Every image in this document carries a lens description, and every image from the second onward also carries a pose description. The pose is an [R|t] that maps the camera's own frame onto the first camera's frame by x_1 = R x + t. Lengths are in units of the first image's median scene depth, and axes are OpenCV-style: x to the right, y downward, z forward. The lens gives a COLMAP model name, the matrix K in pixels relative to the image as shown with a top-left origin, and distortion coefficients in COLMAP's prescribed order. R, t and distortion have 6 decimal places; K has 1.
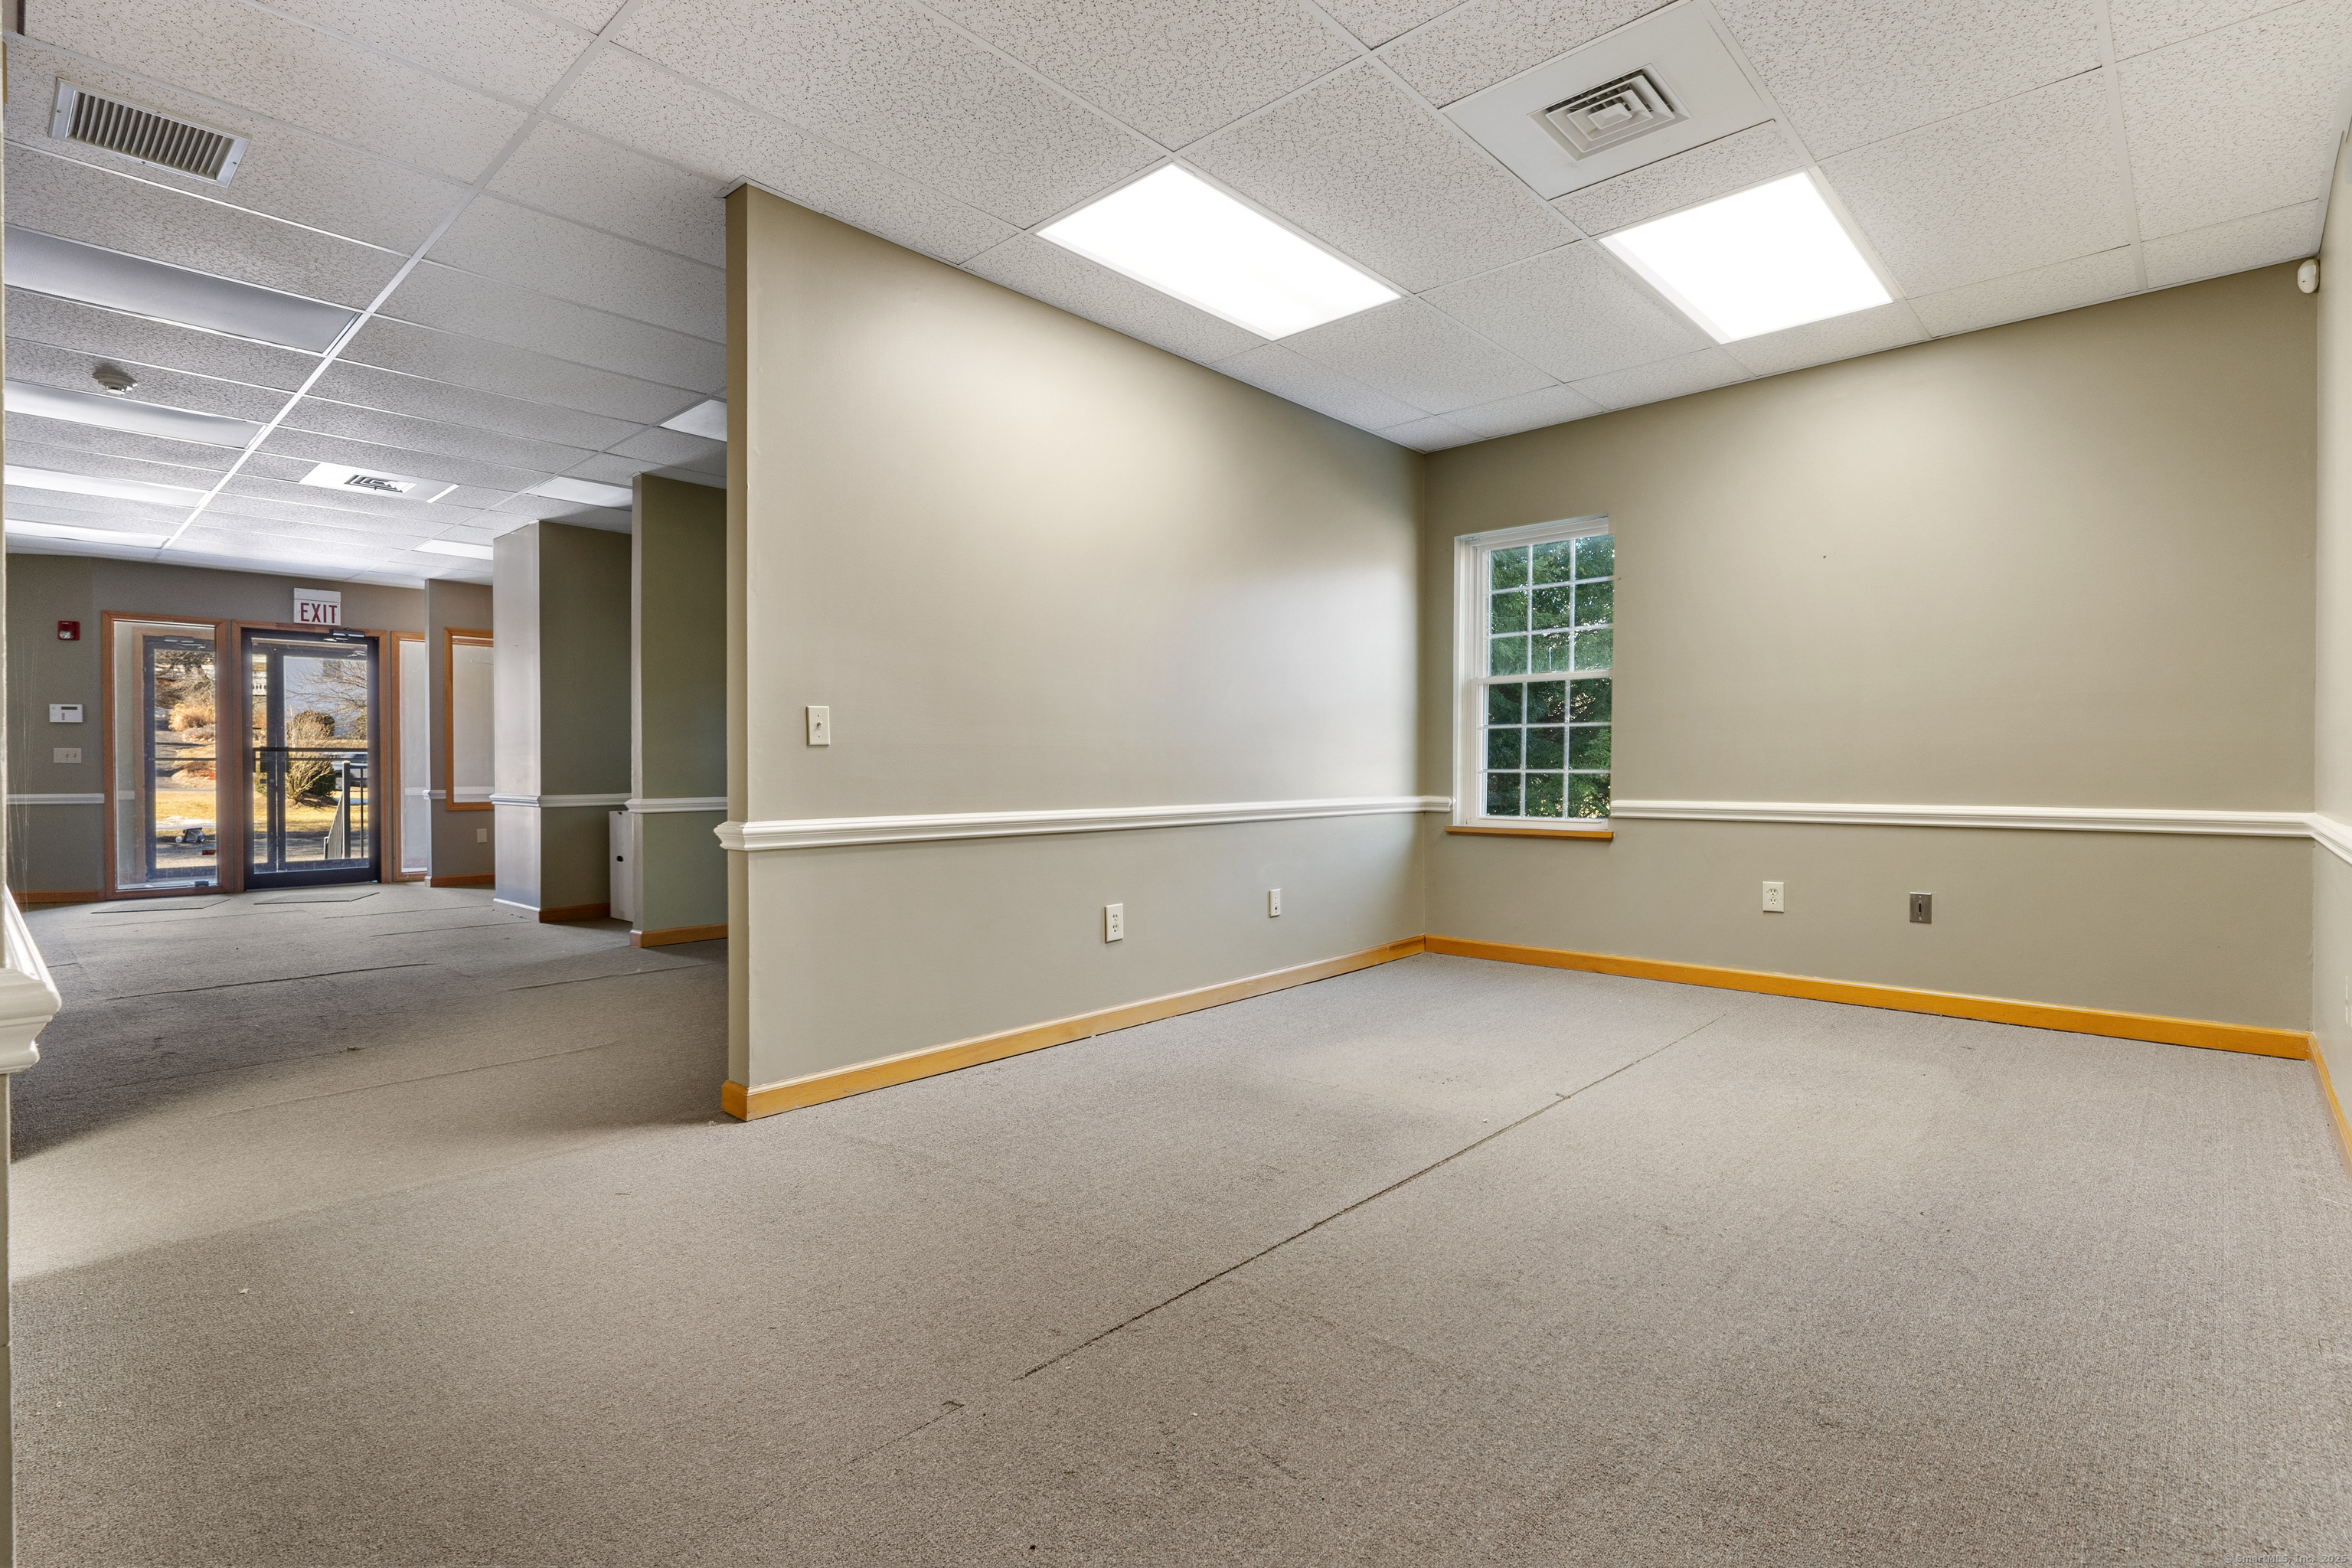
lens RADIAL K [[1135.4, 0, 1176.0], [0, 1135.4, 784.0], [0, 0, 1]] dist [-0.001958, 0.000290]
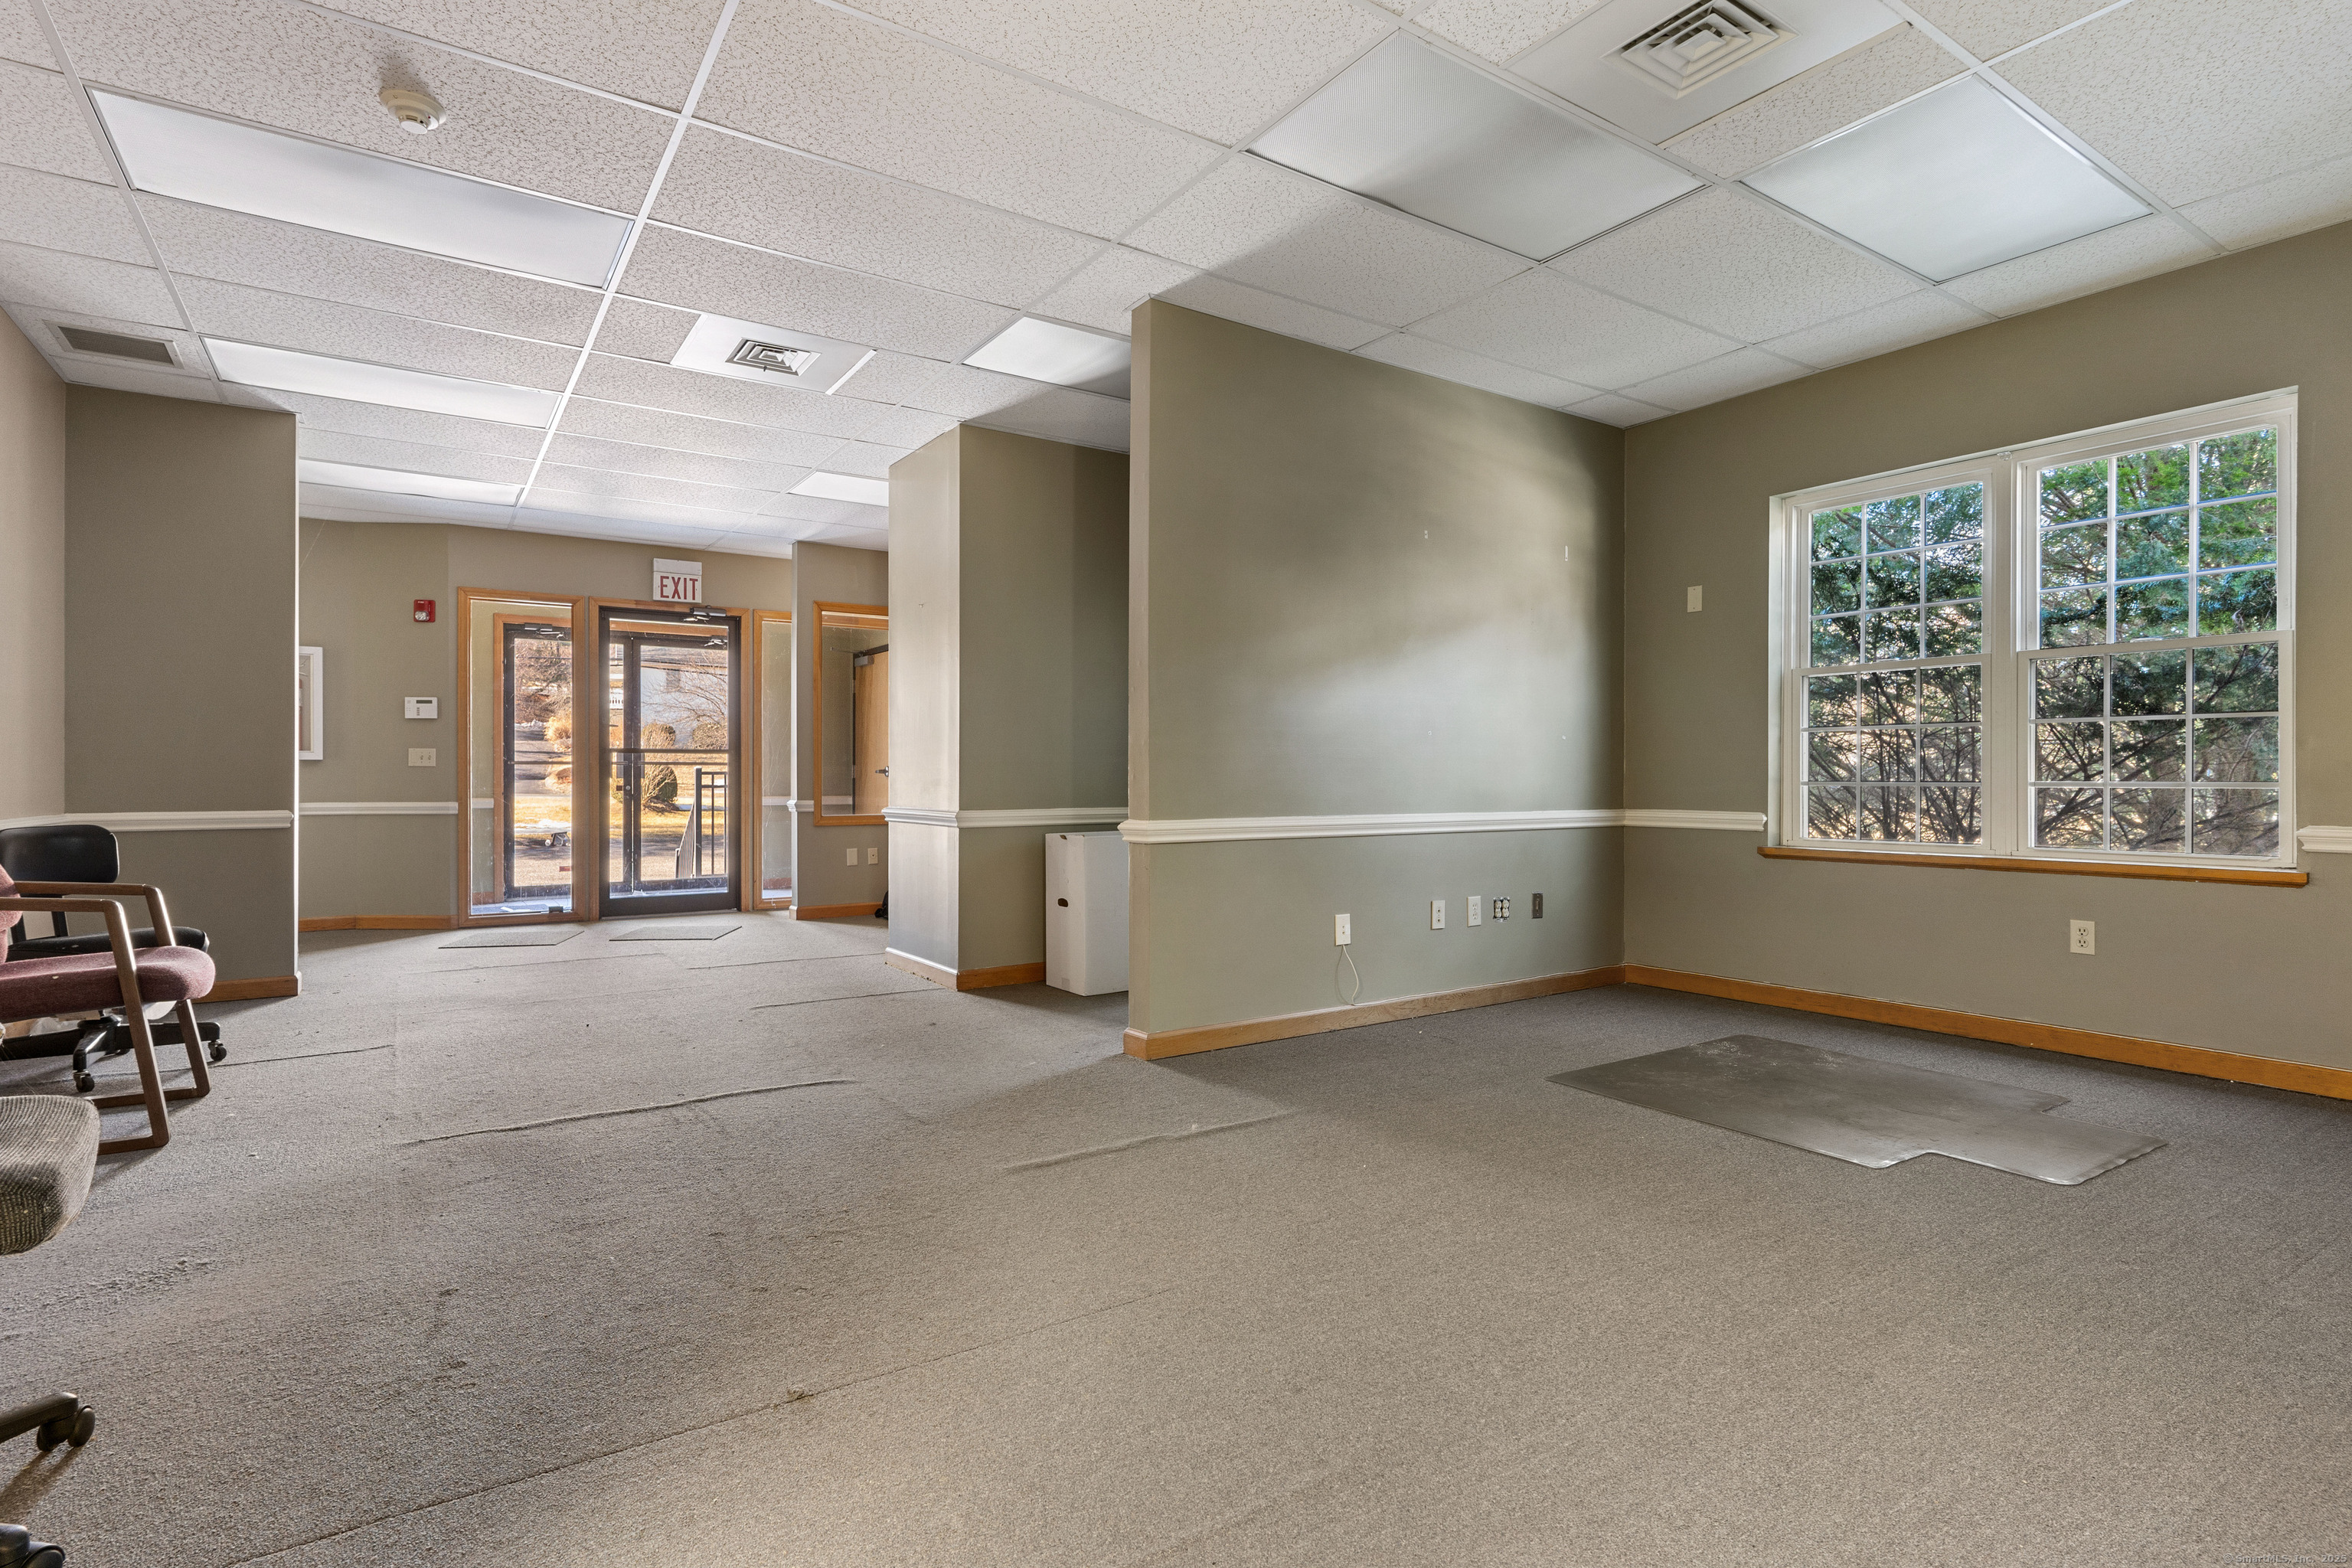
lens RADIAL K [[1157.3, 0, 1176.0], [0, 1157.3, 784.0], [0, 0, 1]] dist [-0.003919, -0.000937]
pose [[0.974101, 0.003752, -0.226082, -0.209662], [-0.005620, 0.999955, -0.007617, -0.001456], [0.226043, 0.008690, 0.974079, 0.258471]]
